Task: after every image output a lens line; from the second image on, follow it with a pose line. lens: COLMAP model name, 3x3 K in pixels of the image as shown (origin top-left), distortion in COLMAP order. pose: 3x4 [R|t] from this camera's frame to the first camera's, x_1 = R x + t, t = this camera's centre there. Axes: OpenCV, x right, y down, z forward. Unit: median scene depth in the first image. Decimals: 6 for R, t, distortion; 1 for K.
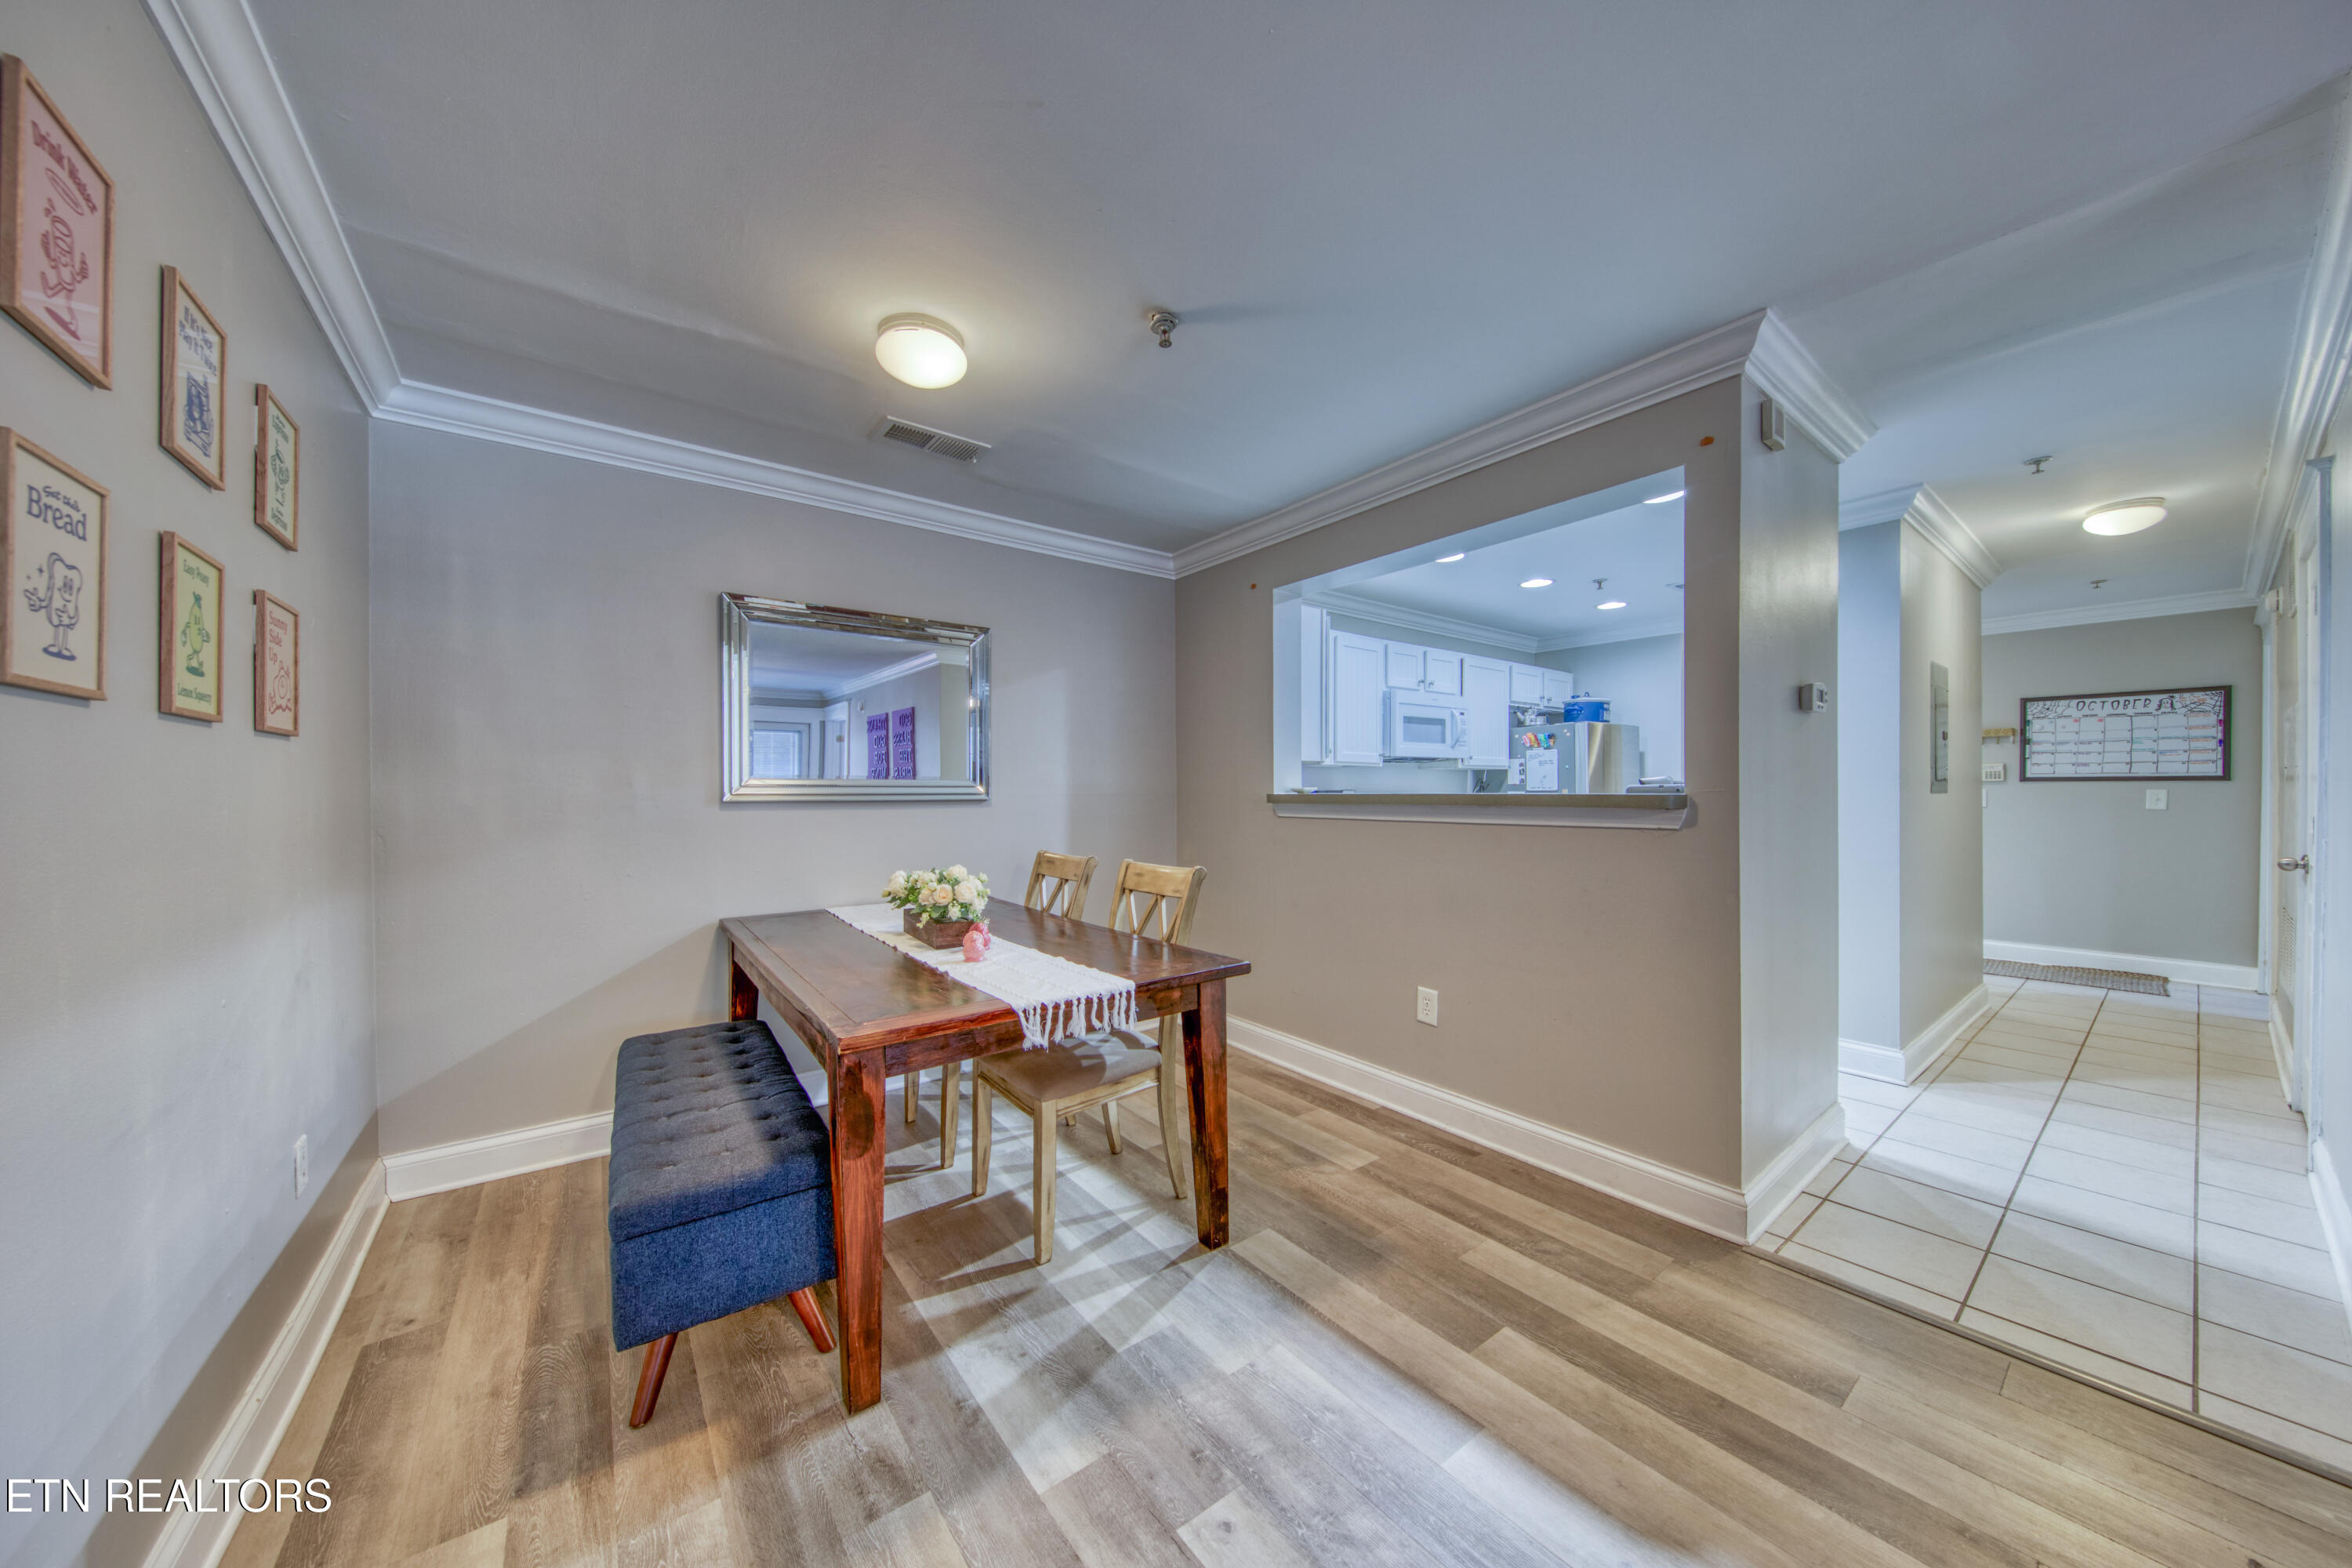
lens RADIAL K [[767.1, 0, 1170.3], [0, 767.1, 791.7], [0, 0, 1]] dist [-0.003255, -0.001194]
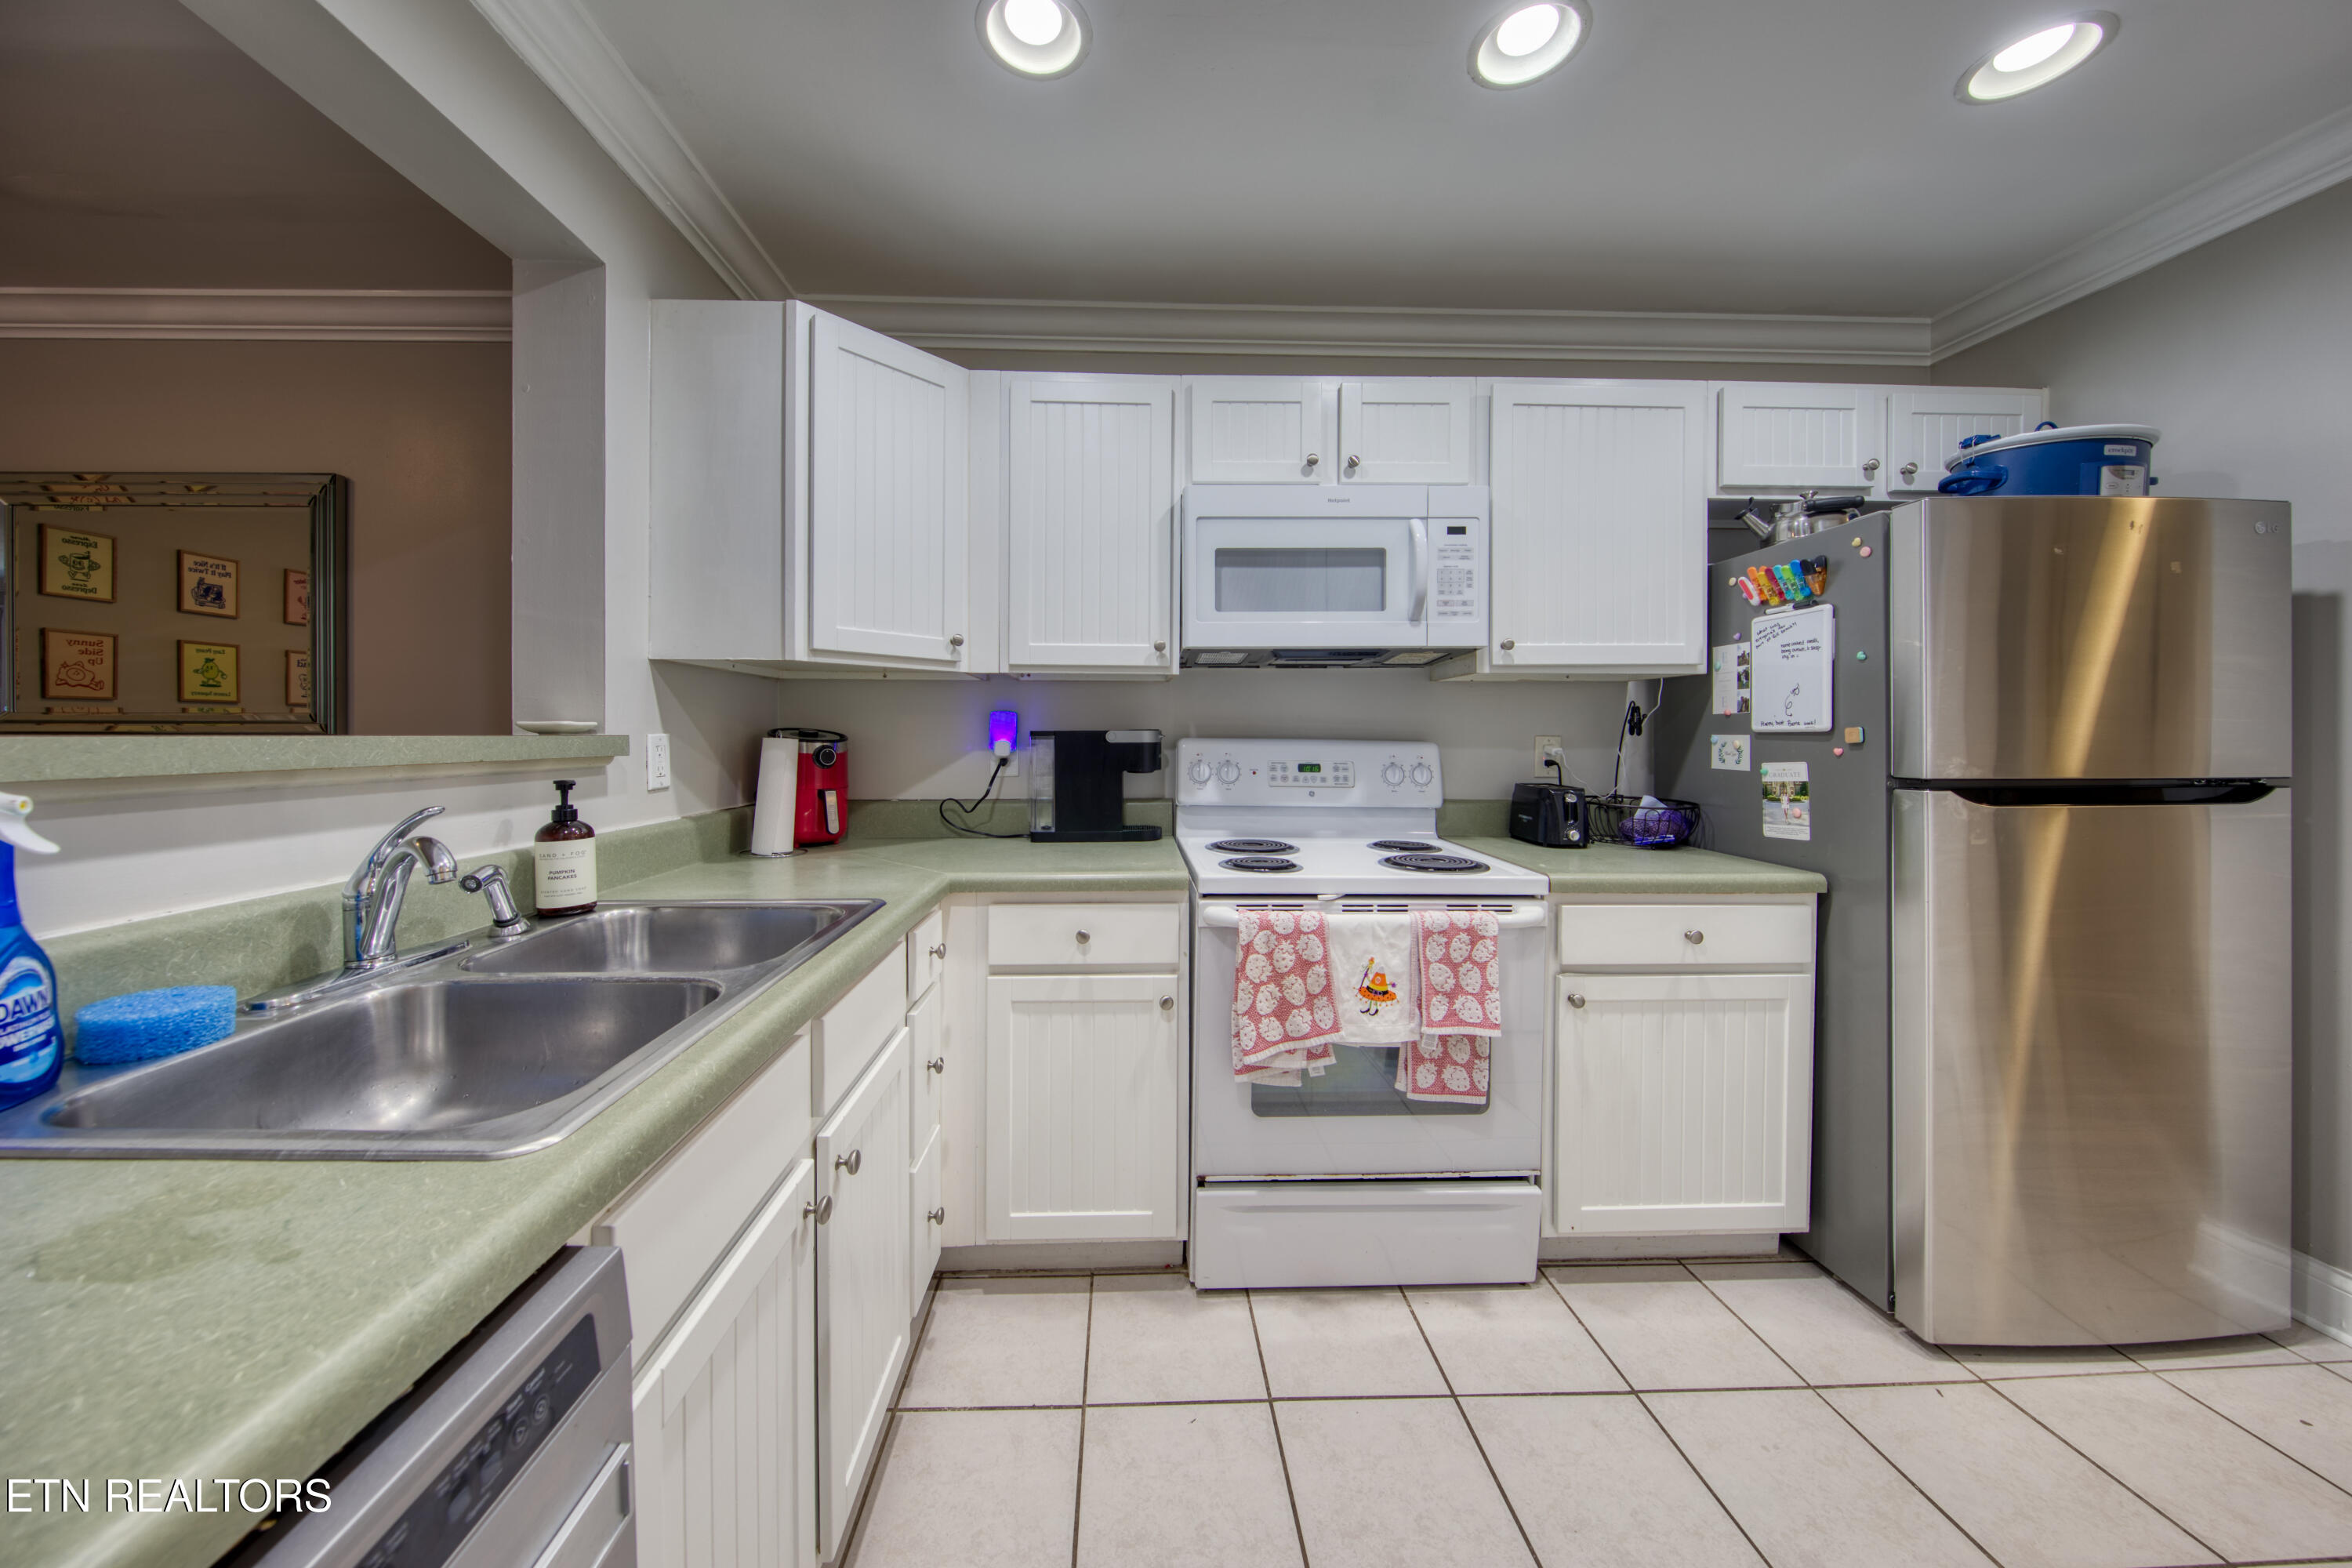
lens RADIAL K [[767.1, 0, 1140.5], [0, 767.1, 738.3], [0, 0, 1]] dist [-0.003255, -0.001194]
pose [[0.816519, 0.008911, -0.577249, 0.443748], [-0.003007, 0.999933, 0.011182, -0.001385], [0.577310, -0.007395, 0.816491, 0.554826]]
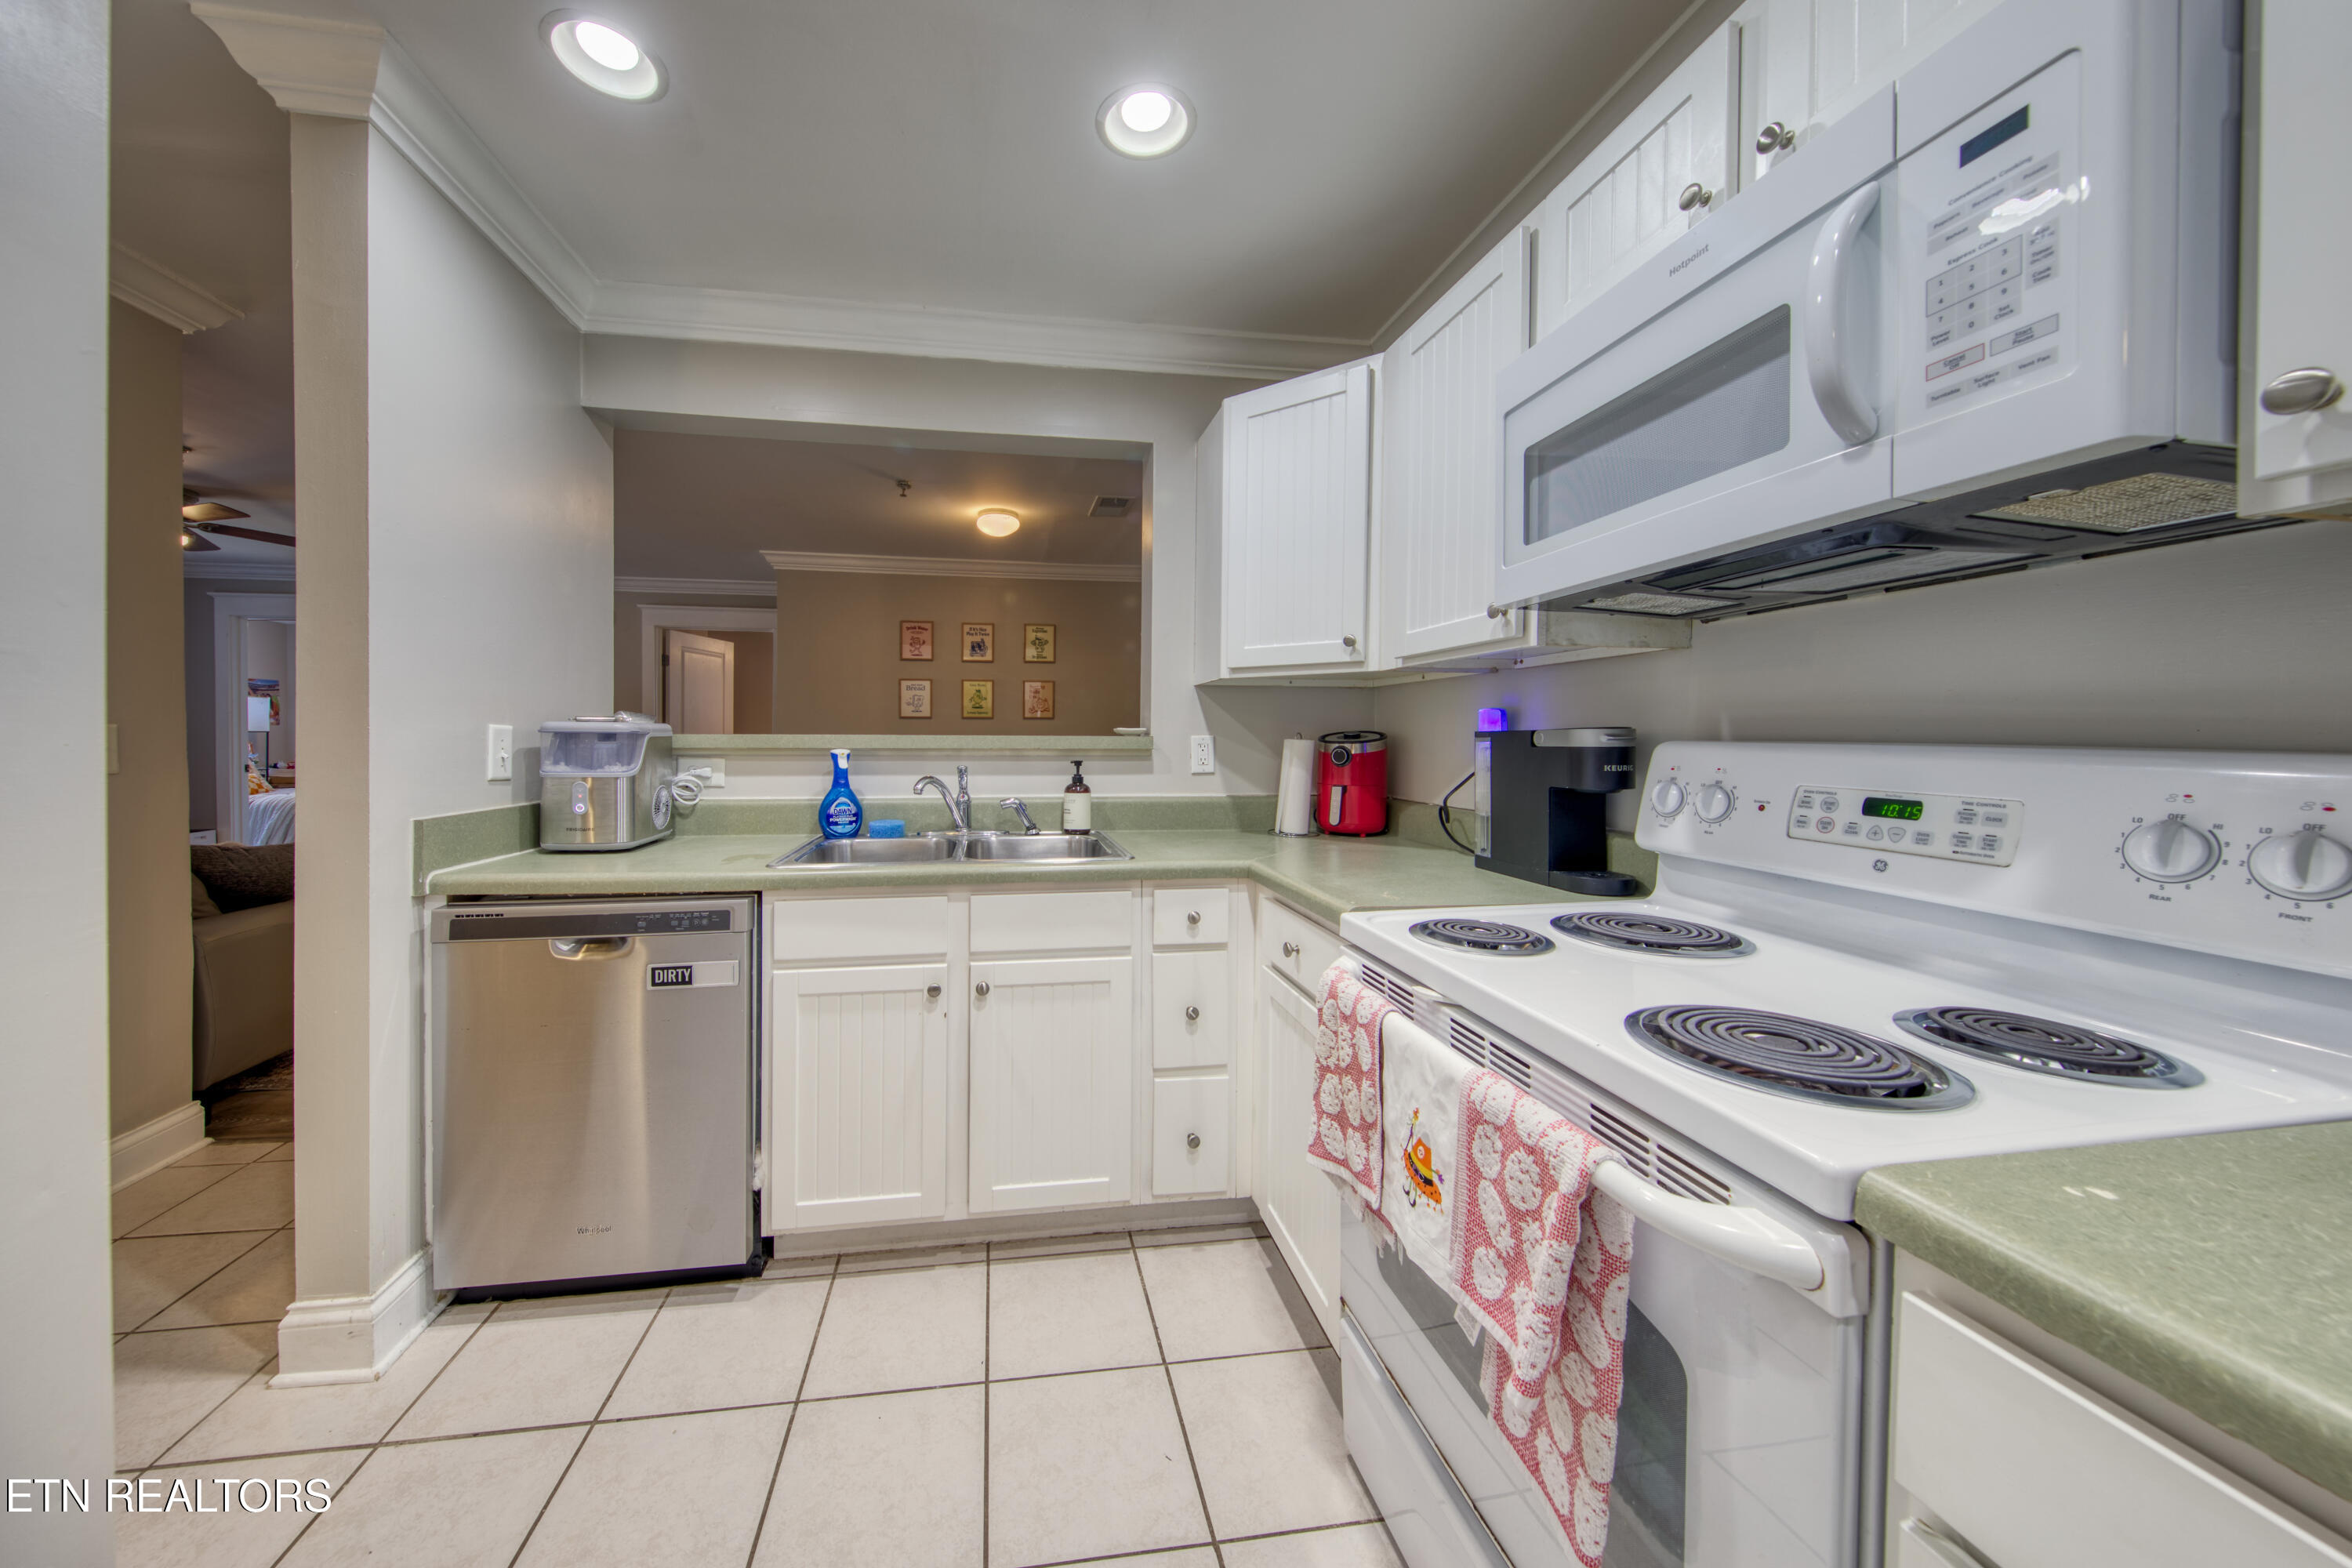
lens RADIAL K [[767.1, 0, 1101.2], [0, 767.1, 742.0], [0, 0, 1]] dist [-0.003255, -0.001194]
pose [[-0.484839, 0.008626, -0.874561, 0.534232], [0.003139, 0.999962, 0.008123, 0.000812], [0.874598, 0.001193, -0.484848, 0.870119]]
